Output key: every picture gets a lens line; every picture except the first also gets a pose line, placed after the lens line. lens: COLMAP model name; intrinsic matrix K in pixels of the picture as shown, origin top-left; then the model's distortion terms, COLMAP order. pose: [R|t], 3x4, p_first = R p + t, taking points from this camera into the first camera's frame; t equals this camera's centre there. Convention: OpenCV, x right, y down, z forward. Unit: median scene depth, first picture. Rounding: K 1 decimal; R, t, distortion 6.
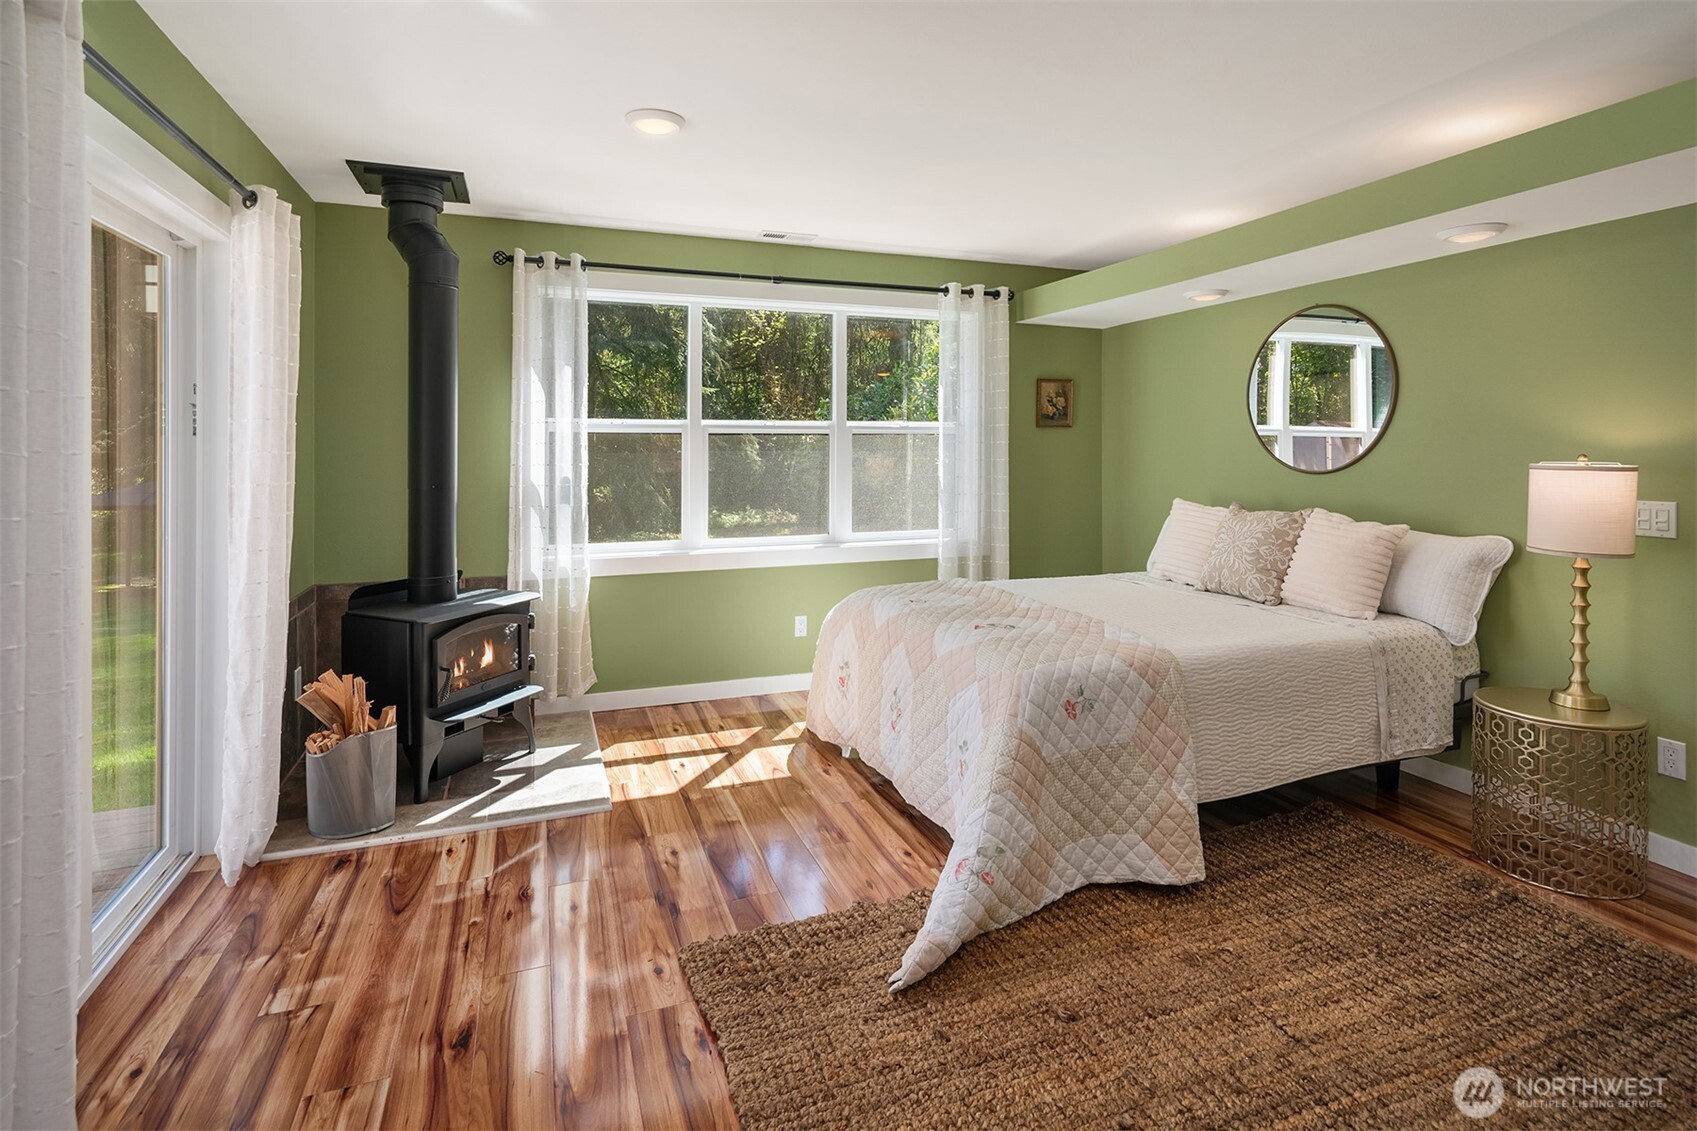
lens RADIAL K [[830.0, 0, 845.8], [0, 830.0, 551.5], [0, 0, 1]] dist [-0.019781, -0.000224]
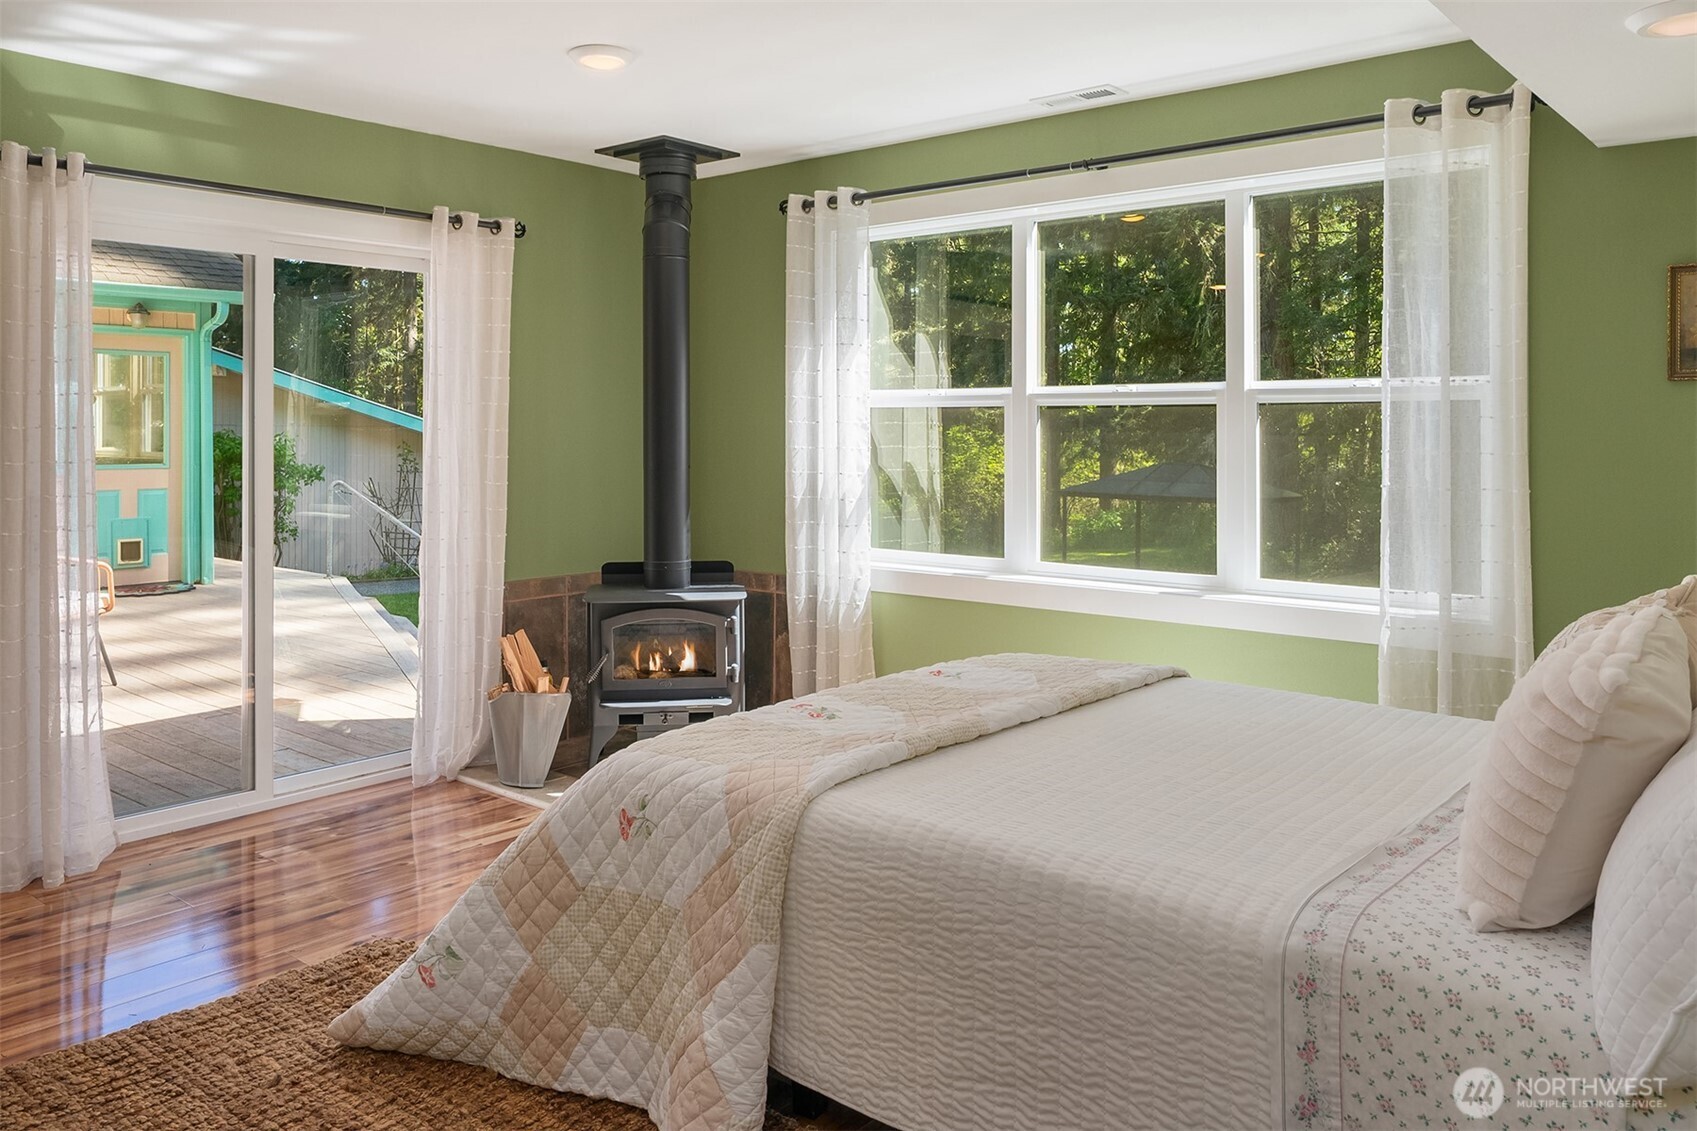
lens RADIAL K [[1275.1, 0, 847.6], [0, 1275.1, 572.6], [0, 0, 1]] dist [-0.035013, 0.000028]
pose [[0.486489, 0.097487, -0.868231, 0.728635], [-0.108027, 0.992842, 0.050949, -0.046302], [0.866983, 0.069006, 0.493538, 0.387806]]
